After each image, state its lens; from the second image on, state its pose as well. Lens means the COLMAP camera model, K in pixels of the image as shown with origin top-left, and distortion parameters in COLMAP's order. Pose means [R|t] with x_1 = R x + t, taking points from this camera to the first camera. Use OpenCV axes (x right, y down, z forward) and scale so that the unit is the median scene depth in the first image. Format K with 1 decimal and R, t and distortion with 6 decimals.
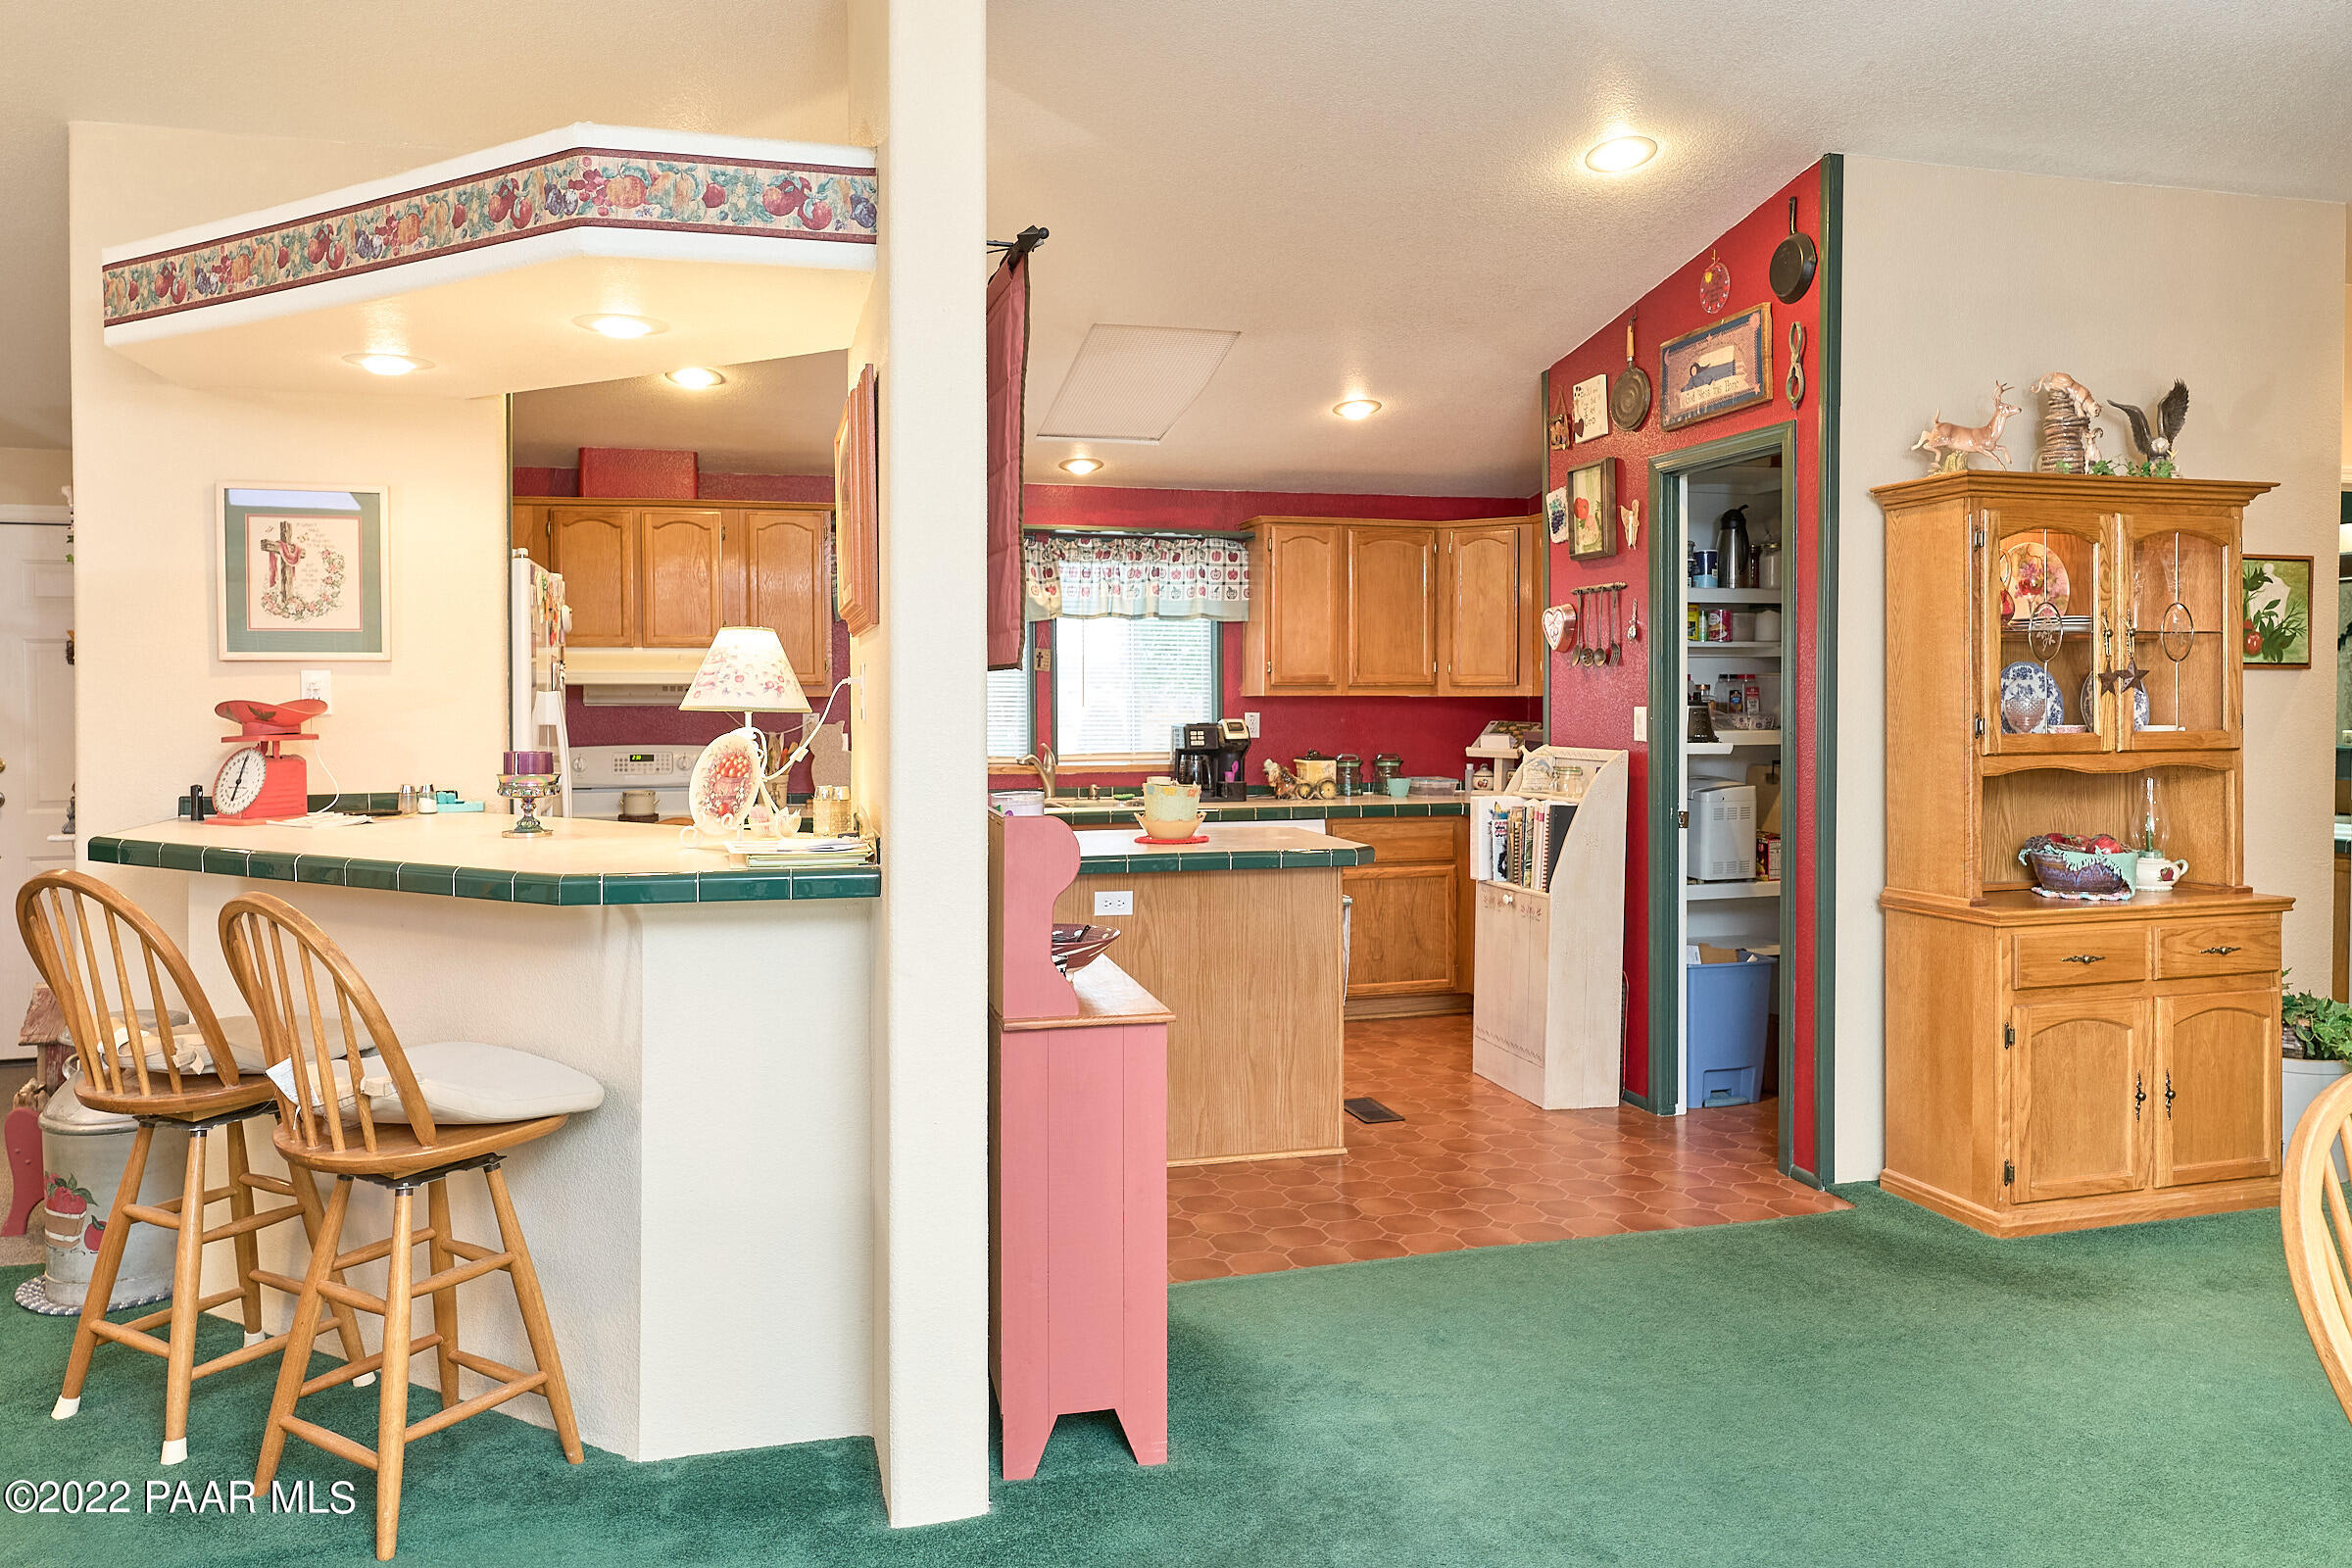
lens RADIAL K [[1588.9, 0, 1175.3], [0, 1588.9, 718.8], [0, 0, 1]] dist [0.032094, -0.000515]
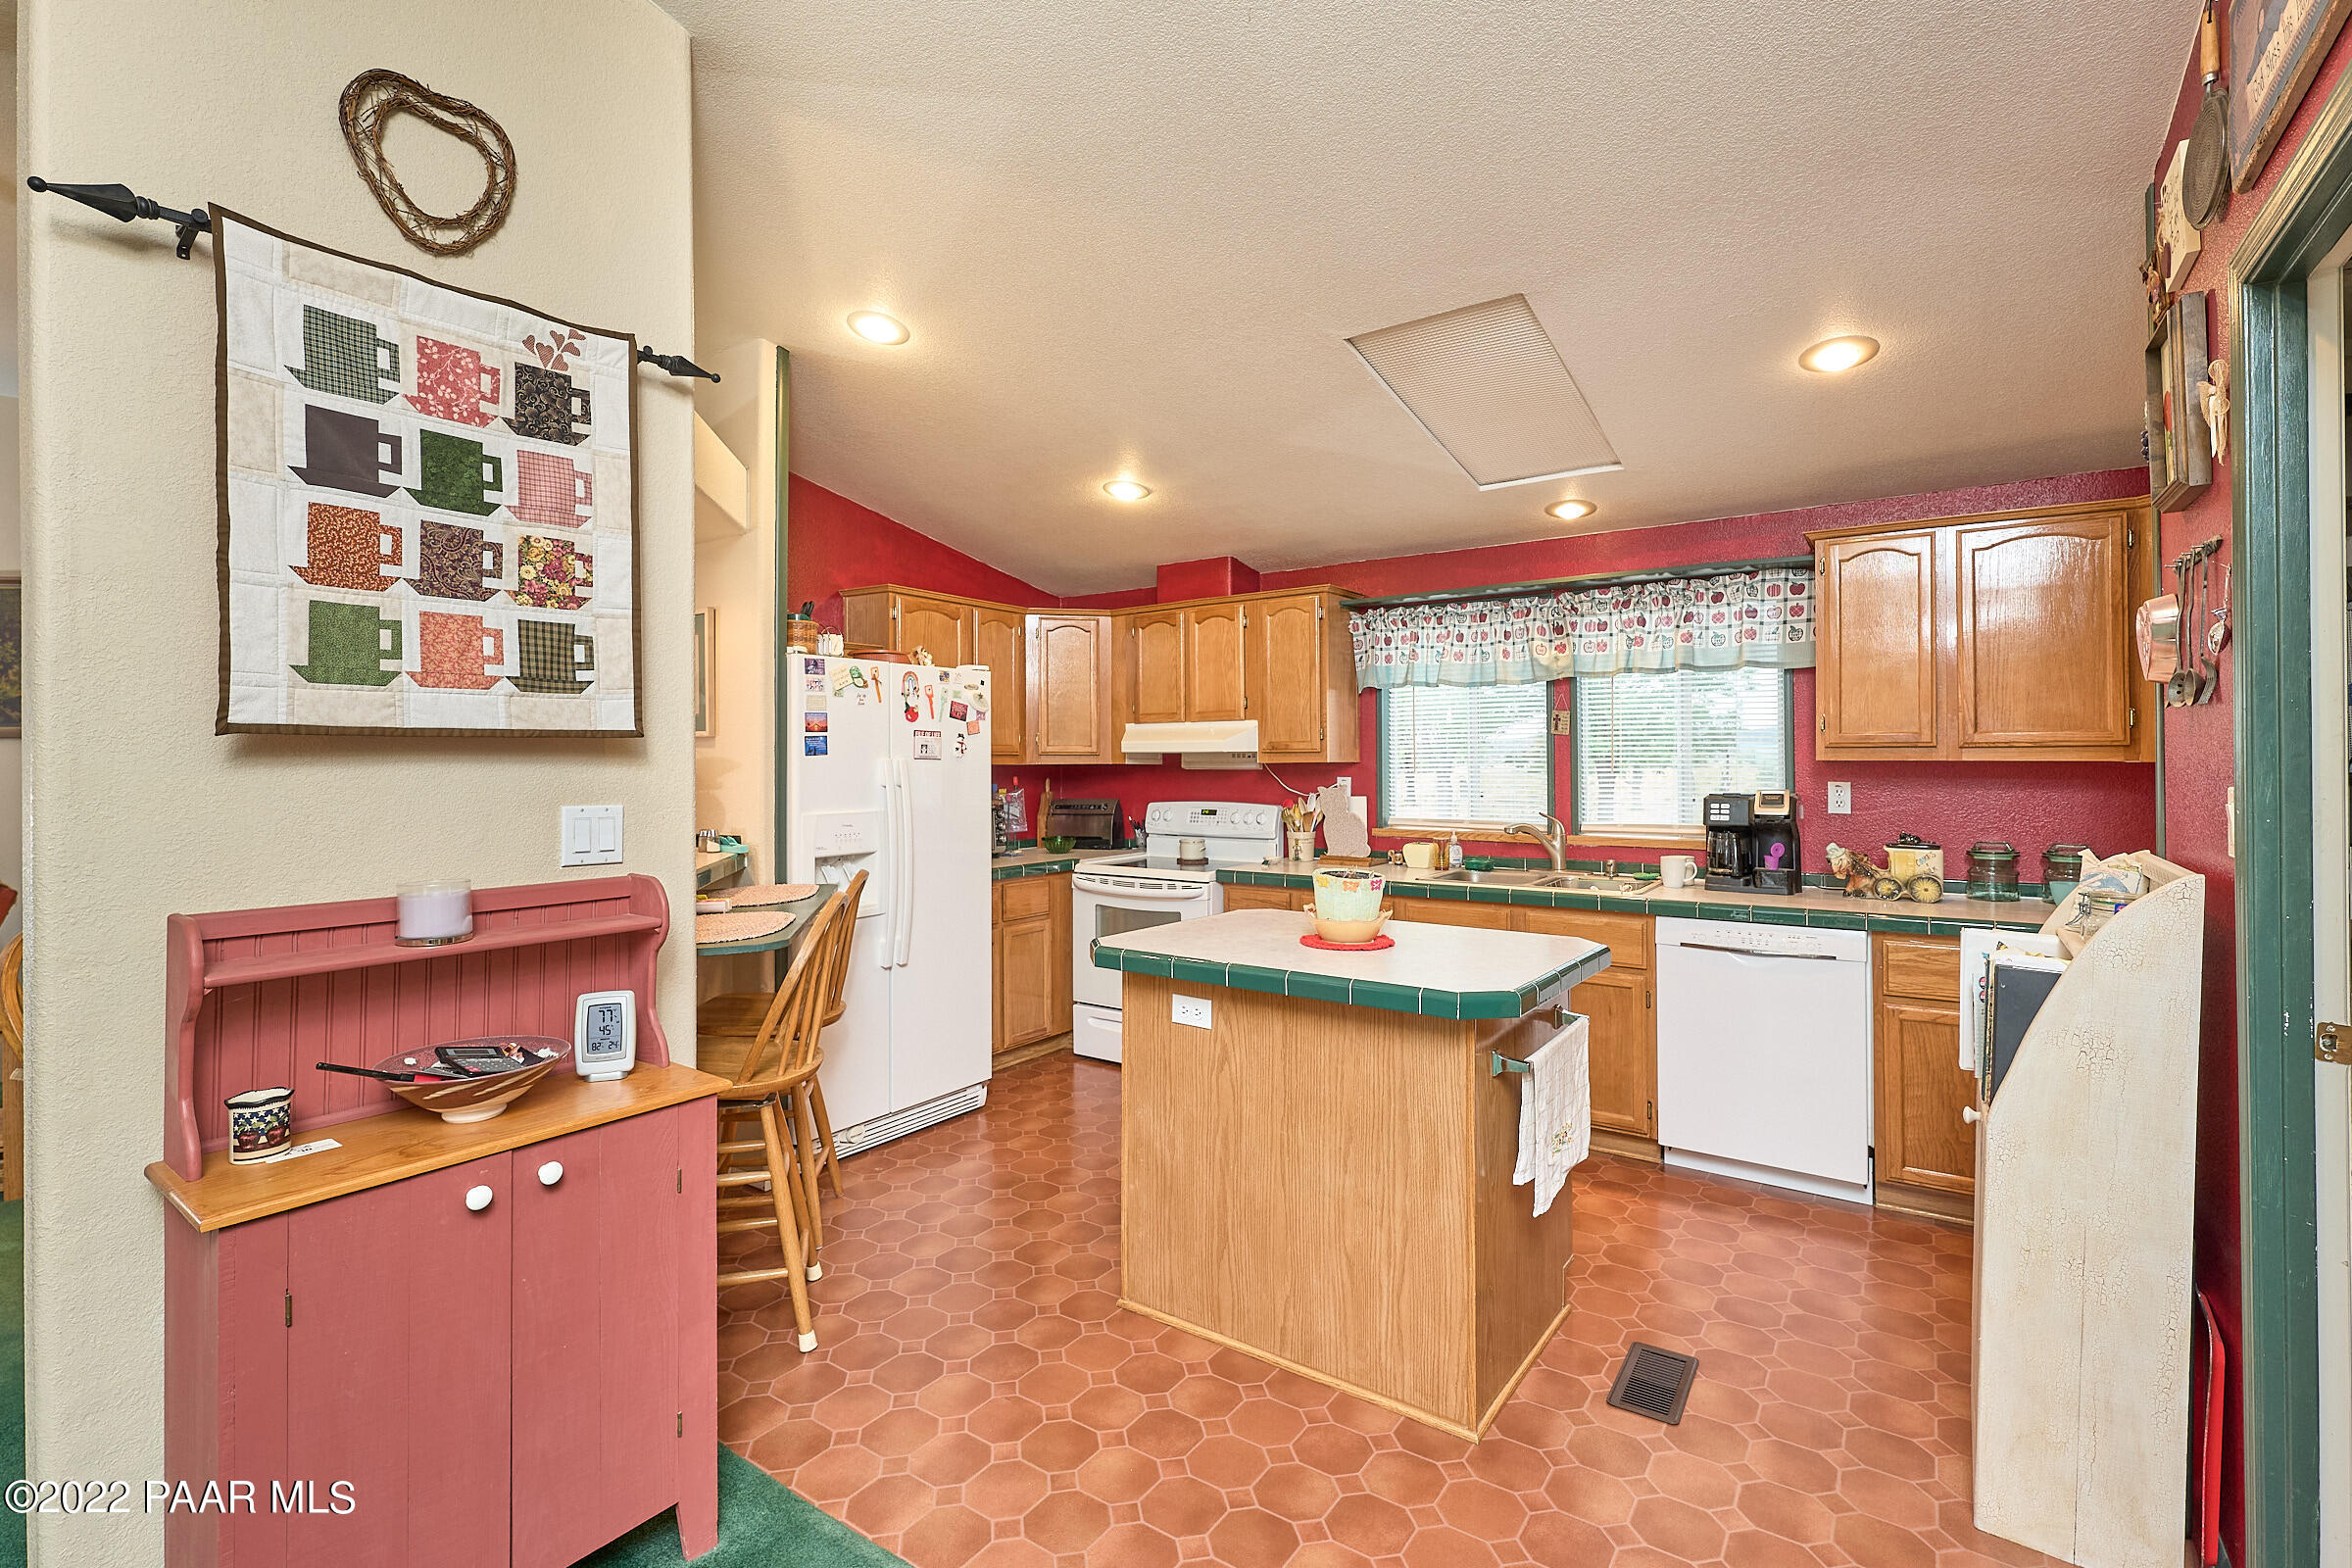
lens RADIAL K [[1071.3, 0, 1174.7], [0, 1071.3, 756.0], [0, 0, 1]] dist [0.009450, 0.000386]
pose [[0.633199, -0.003065, -0.773983, 0.292296], [-0.008354, 0.999907, -0.010794, -0.009557], [0.773944, 0.013301, 0.633114, 0.467475]]
